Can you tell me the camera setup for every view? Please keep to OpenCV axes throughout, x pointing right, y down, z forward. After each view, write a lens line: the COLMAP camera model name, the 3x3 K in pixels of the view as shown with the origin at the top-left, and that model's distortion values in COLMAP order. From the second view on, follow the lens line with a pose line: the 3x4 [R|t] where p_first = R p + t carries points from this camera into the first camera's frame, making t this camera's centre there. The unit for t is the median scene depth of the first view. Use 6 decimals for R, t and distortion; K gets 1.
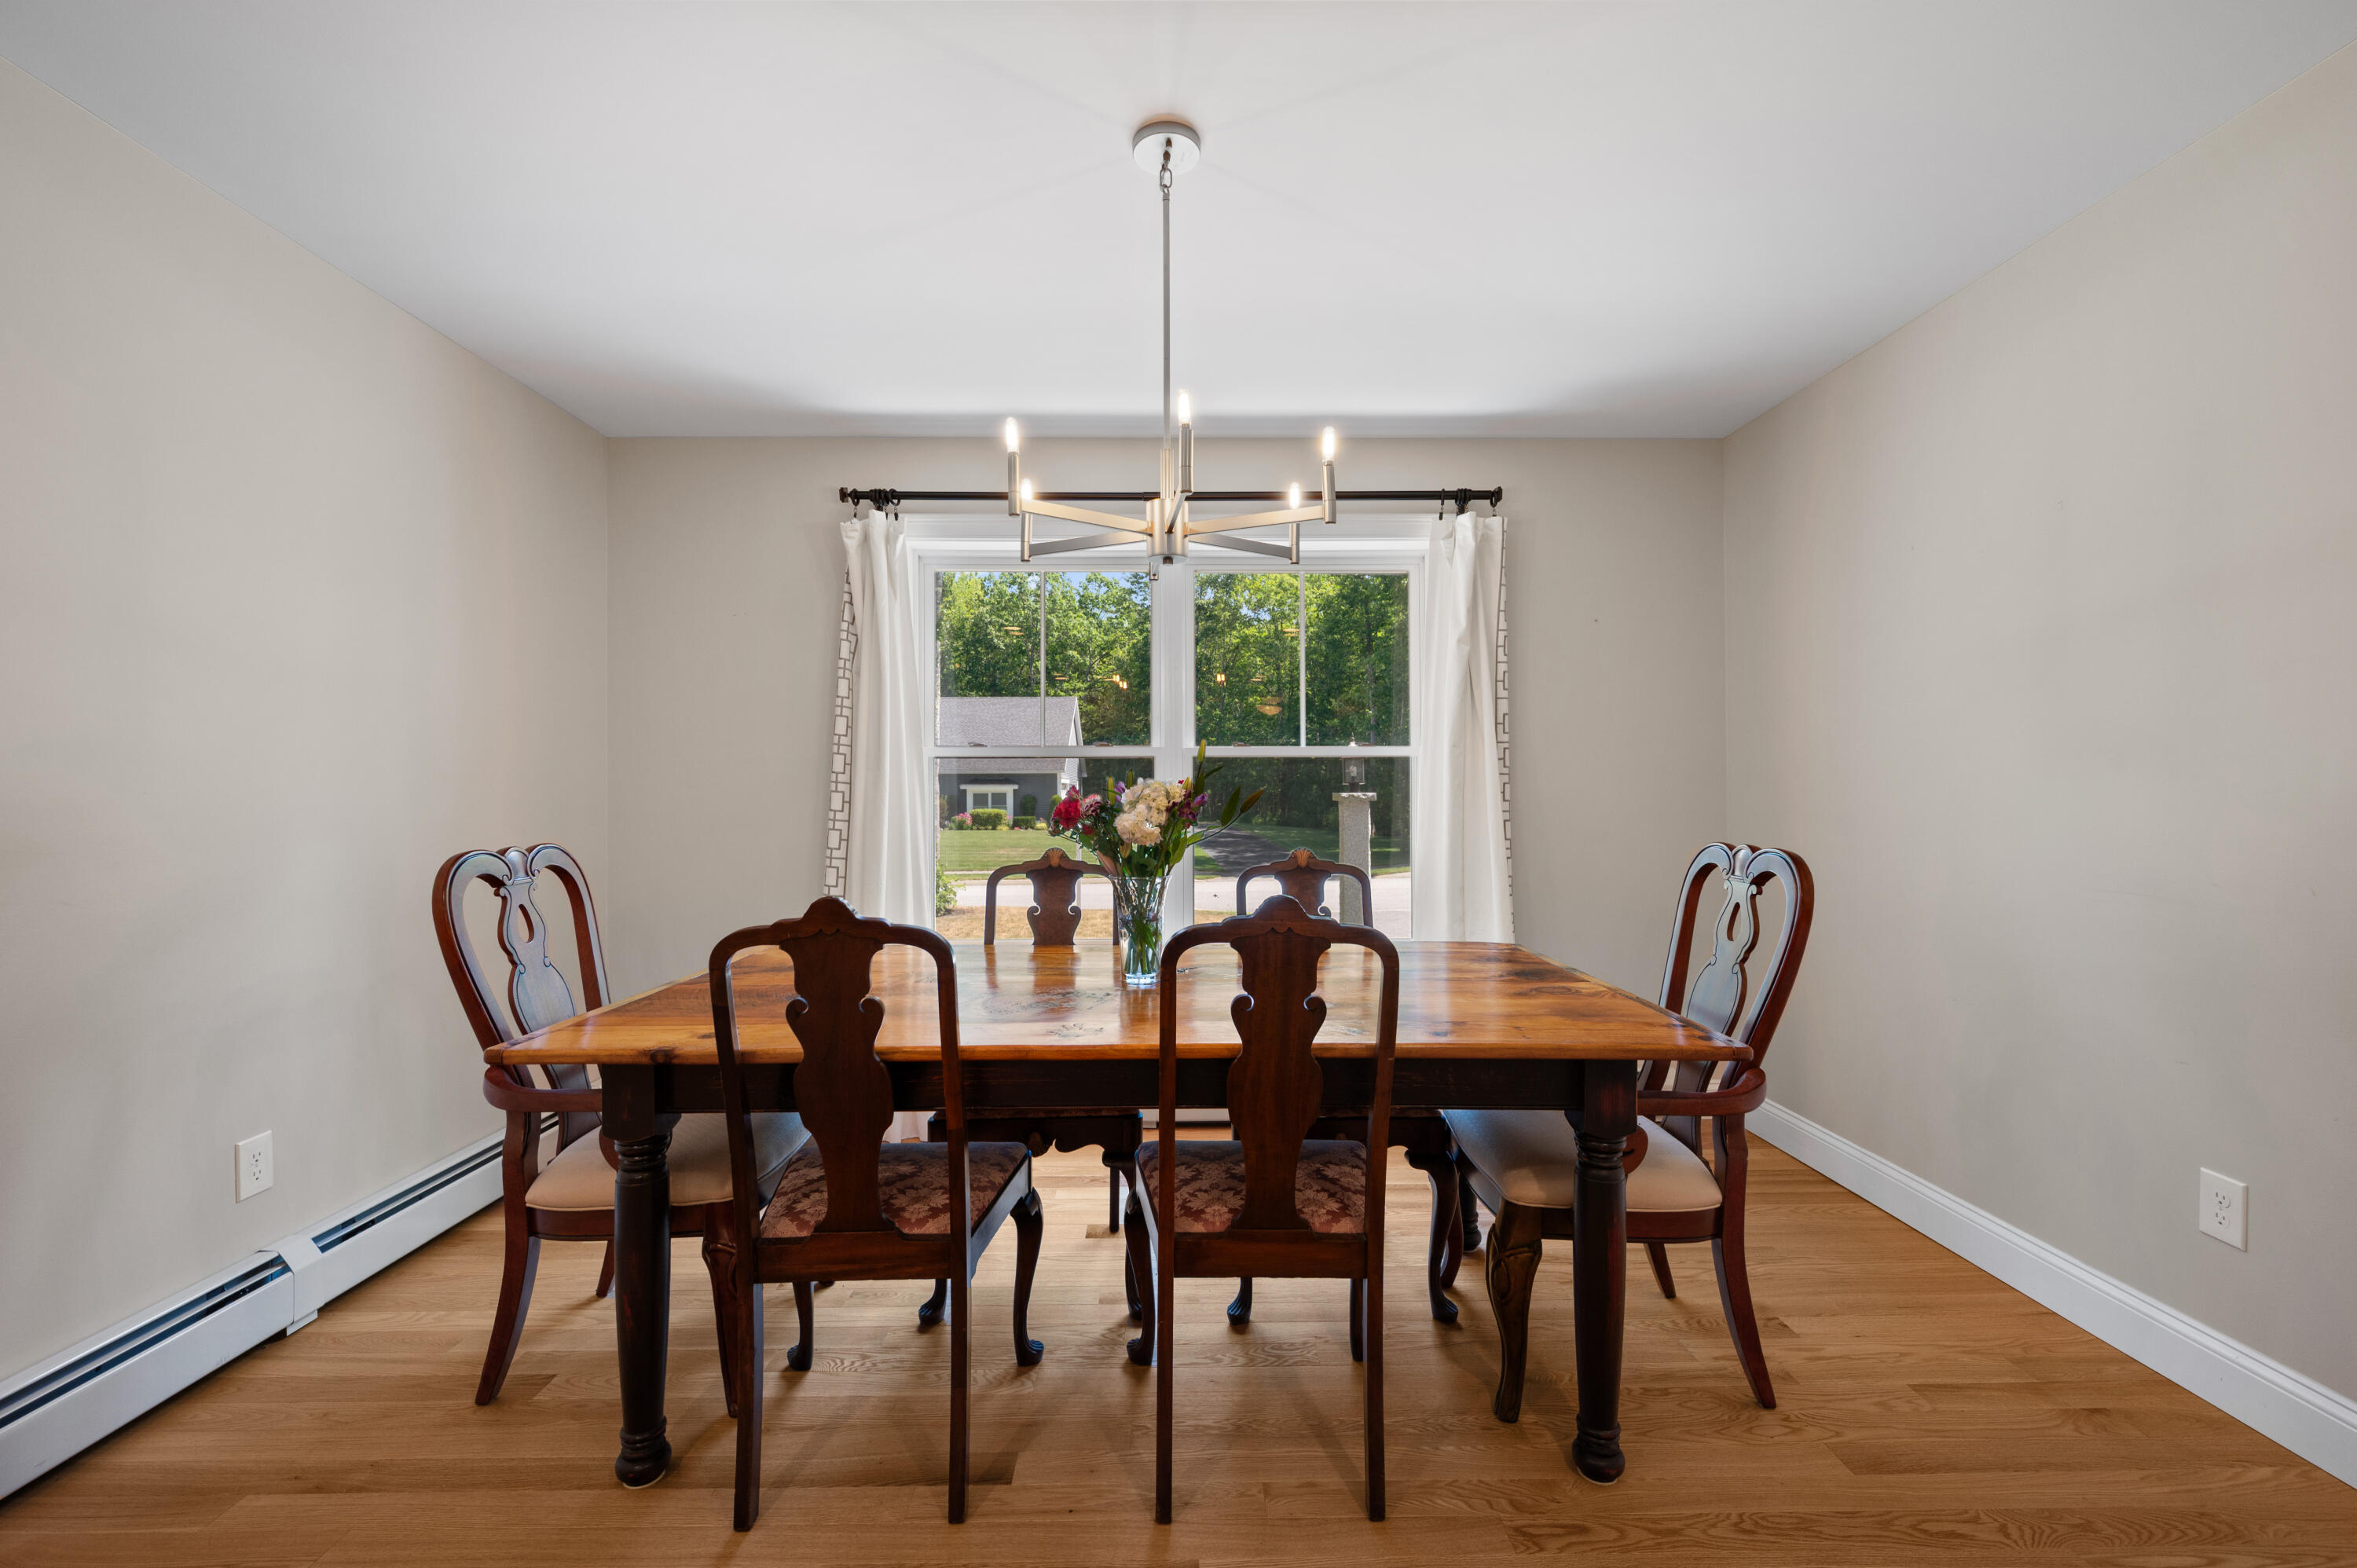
lens RADIAL K [[964.4, 0, 1178.5], [0, 964.4, 784.0], [0, 0, 1]] dist [-0.000241, -0.000028]
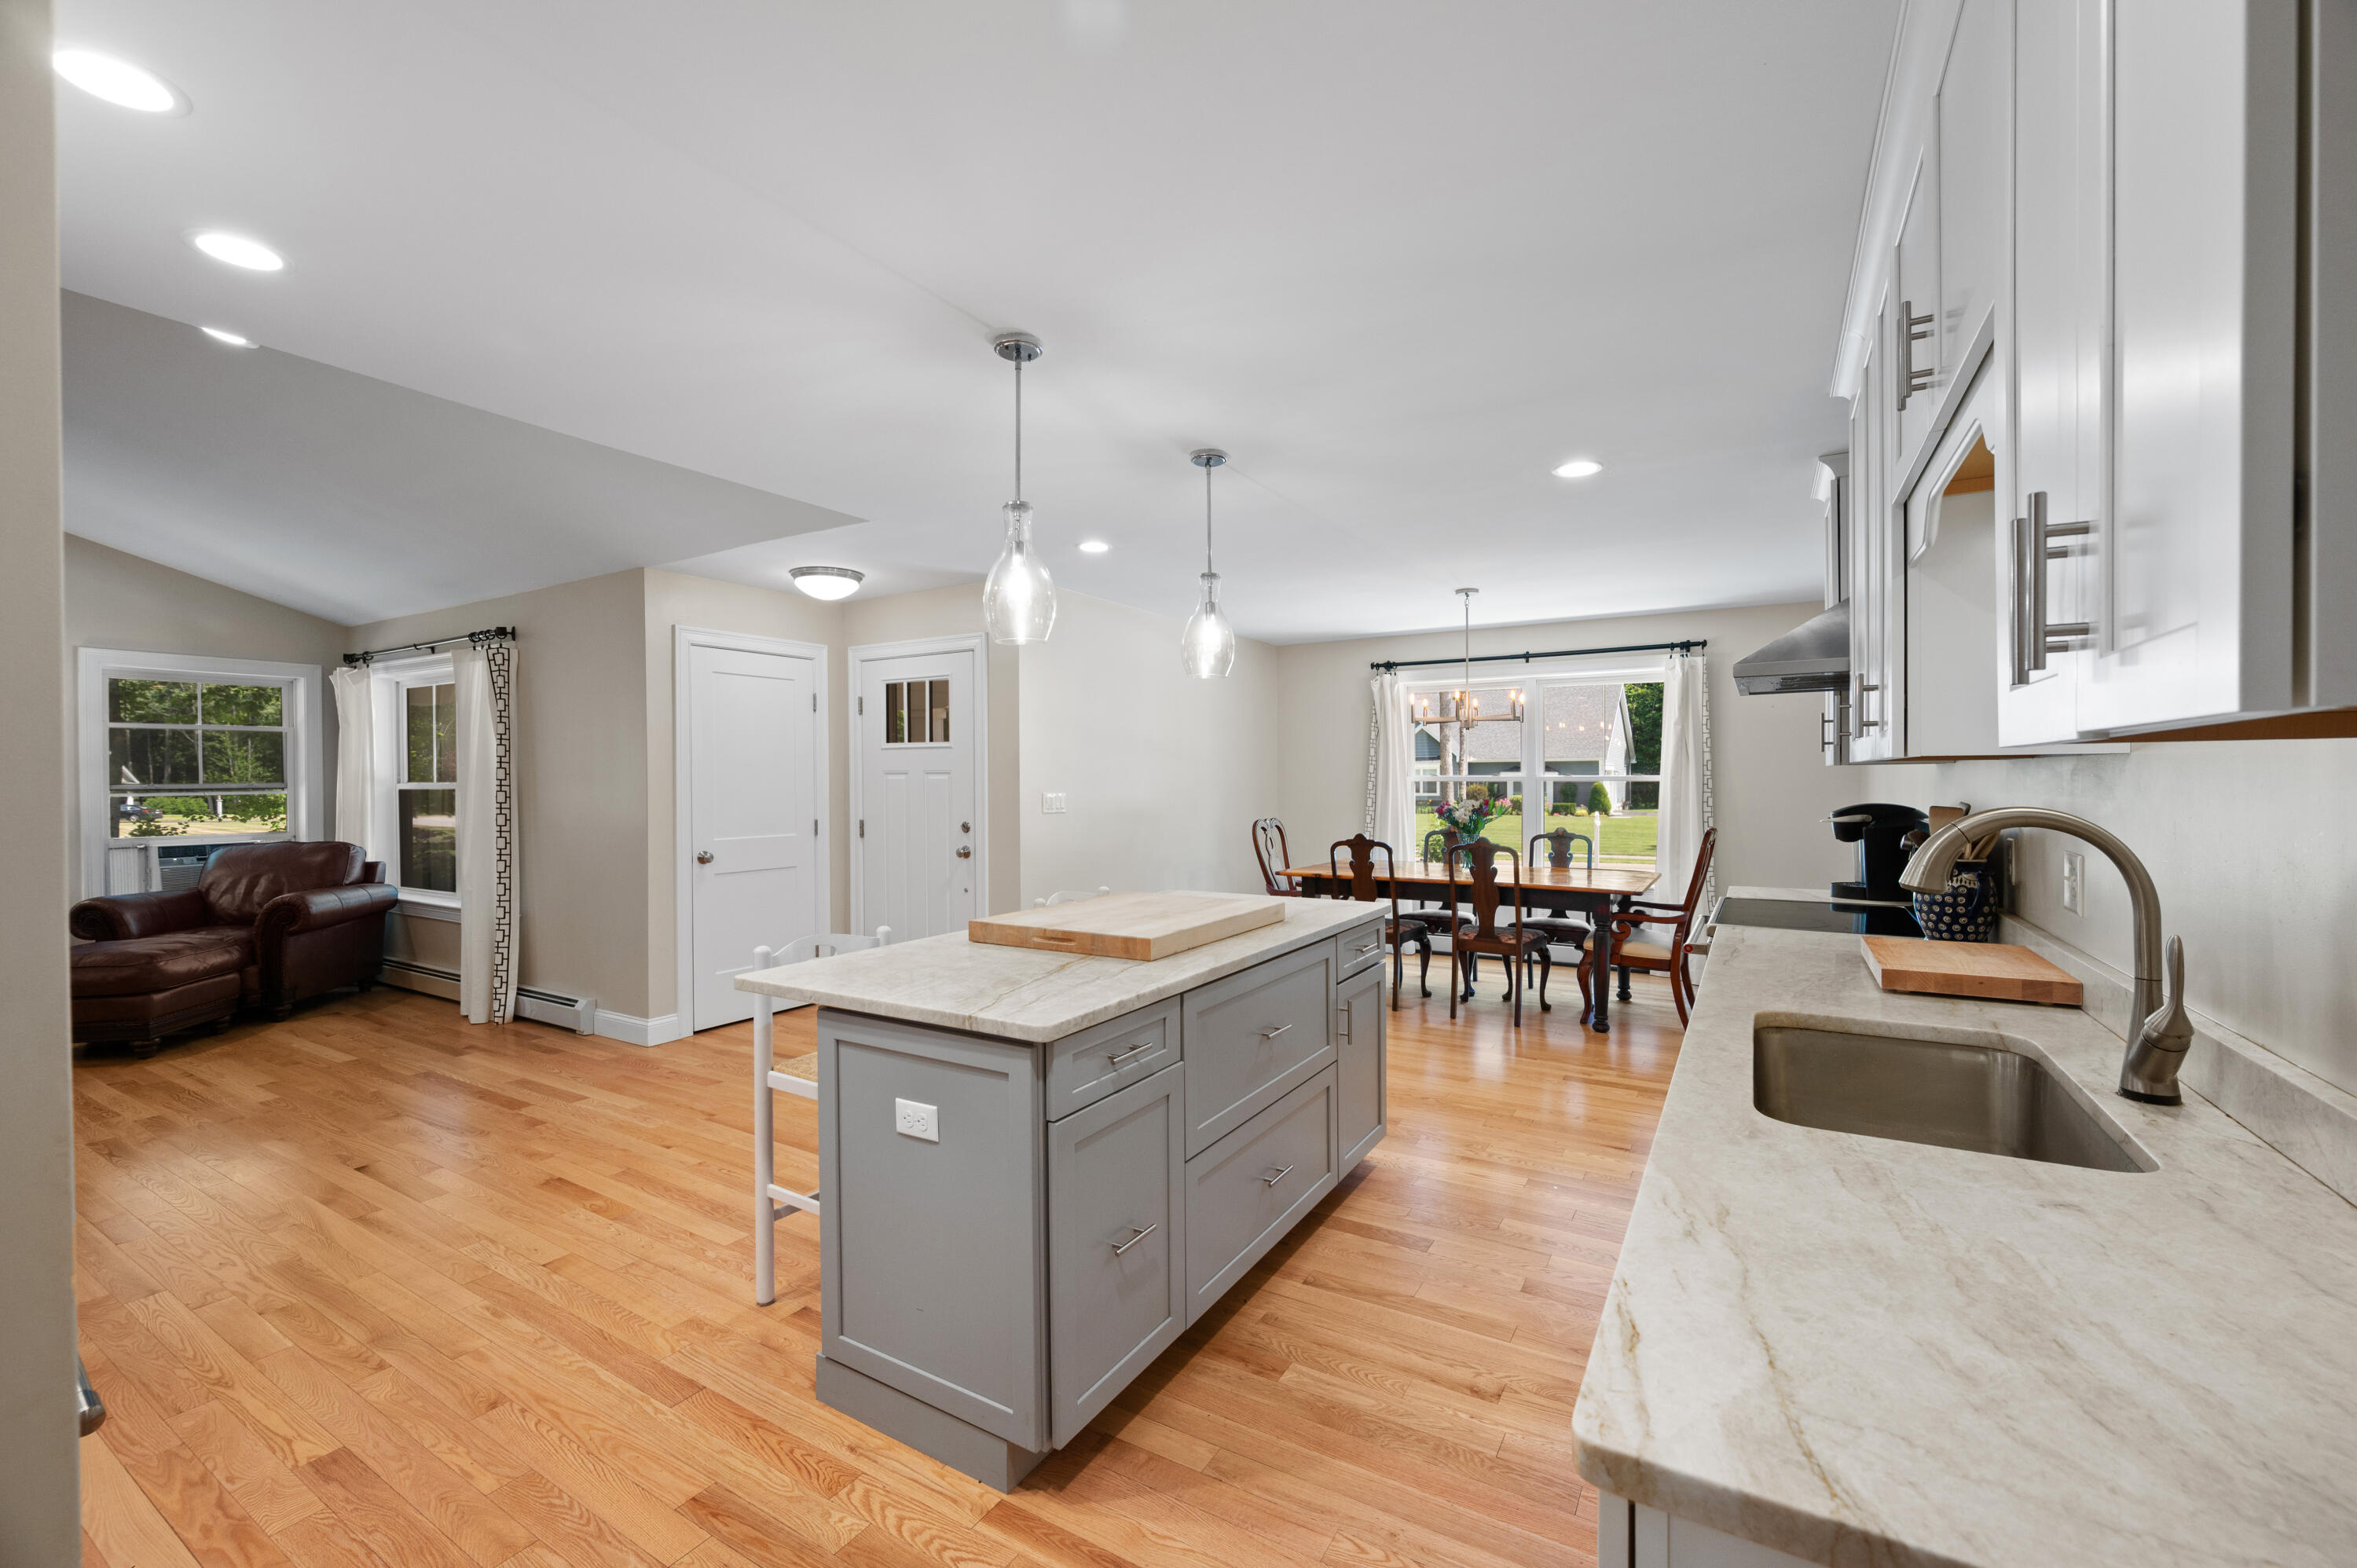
lens RADIAL K [[964.4, 0, 1178.5], [0, 964.4, 784.0], [0, 0, 1]] dist [-0.000241, -0.000028]
pose [[0.847751, 0.003816, -0.530381, 0.704031], [0.005431, 0.999859, 0.015873, -0.096075], [0.530367, -0.016337, 0.847610, -1.748027]]
